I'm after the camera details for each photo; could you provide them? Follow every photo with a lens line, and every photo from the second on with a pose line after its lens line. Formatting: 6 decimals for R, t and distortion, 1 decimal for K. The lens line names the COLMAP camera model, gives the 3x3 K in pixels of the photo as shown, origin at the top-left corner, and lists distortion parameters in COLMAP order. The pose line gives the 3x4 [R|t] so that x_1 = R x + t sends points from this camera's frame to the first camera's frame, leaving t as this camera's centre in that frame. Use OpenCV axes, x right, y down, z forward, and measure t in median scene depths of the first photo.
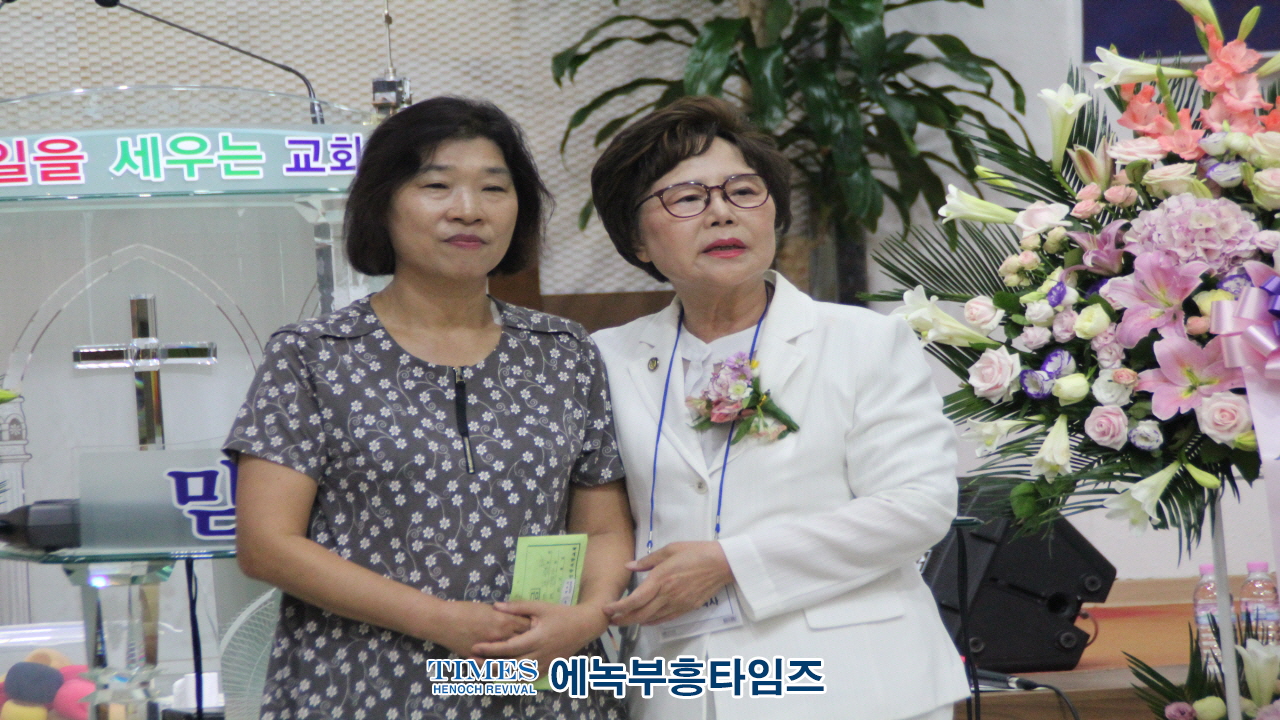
lens RADIAL K [[5615.0, 0, 643.4], [0, 5615.0, 394.9], [0, 0, 1]] dist [1.314301, 0.390490]
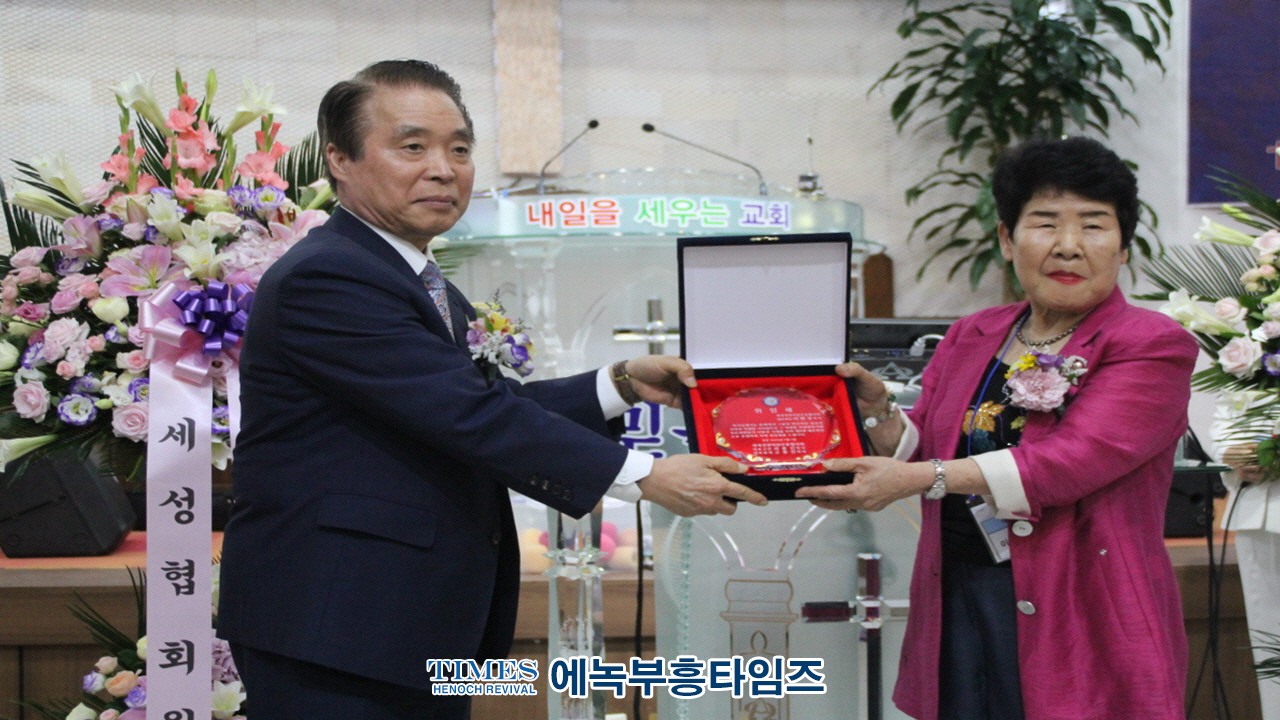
lens RADIAL K [[2065.6, 0, 666.0], [0, 2065.6, 332.7], [0, 0, 1]] dist [0.069250, 0.654207]
pose [[0.991311, 0.031087, -0.127813, -0.007526], [-0.033572, 0.999286, -0.017330, 0.003184], [0.127183, 0.021470, 0.991647, 0.408374]]
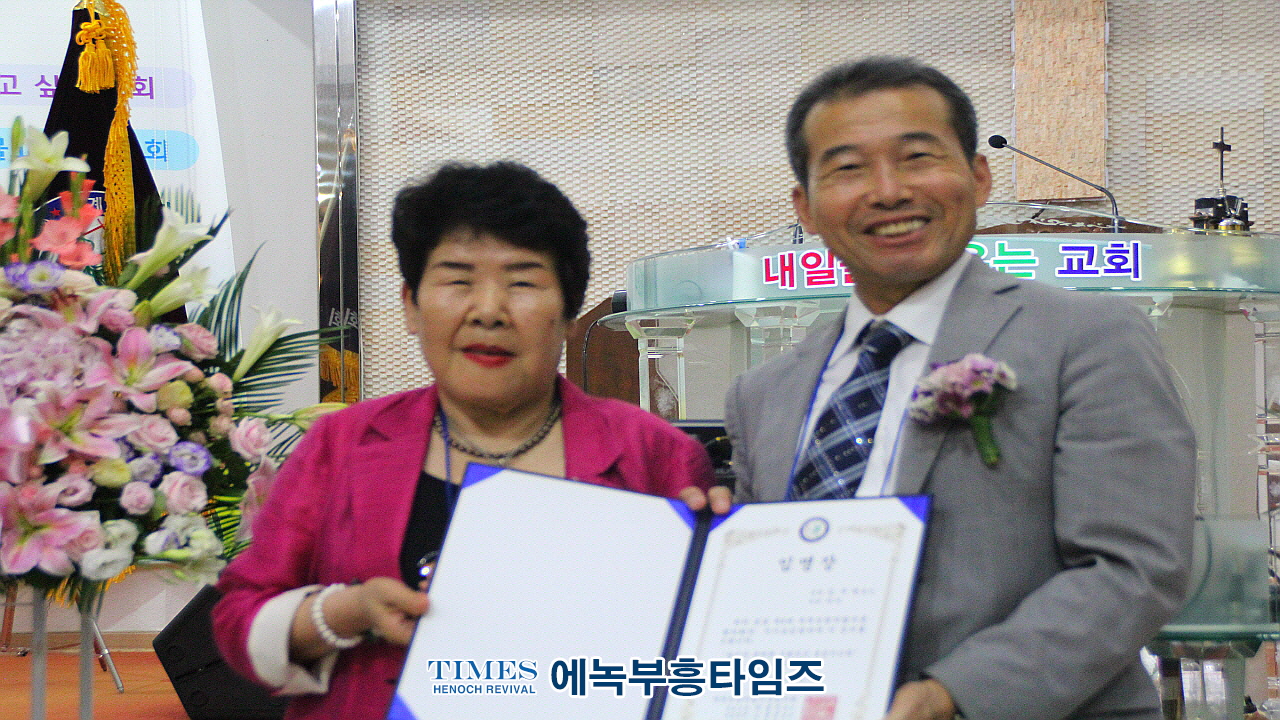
lens RADIAL K [[2869.9, 0, 653.3], [0, 2869.9, 368.5], [0, 0, 1]] dist [0.416030, 0.327502]
pose [[0.875931, 0.012061, -0.482286, 0.151216], [-0.025676, 0.999436, -0.021639, -0.005152], [0.481753, 0.031338, 0.875747, 0.444828]]
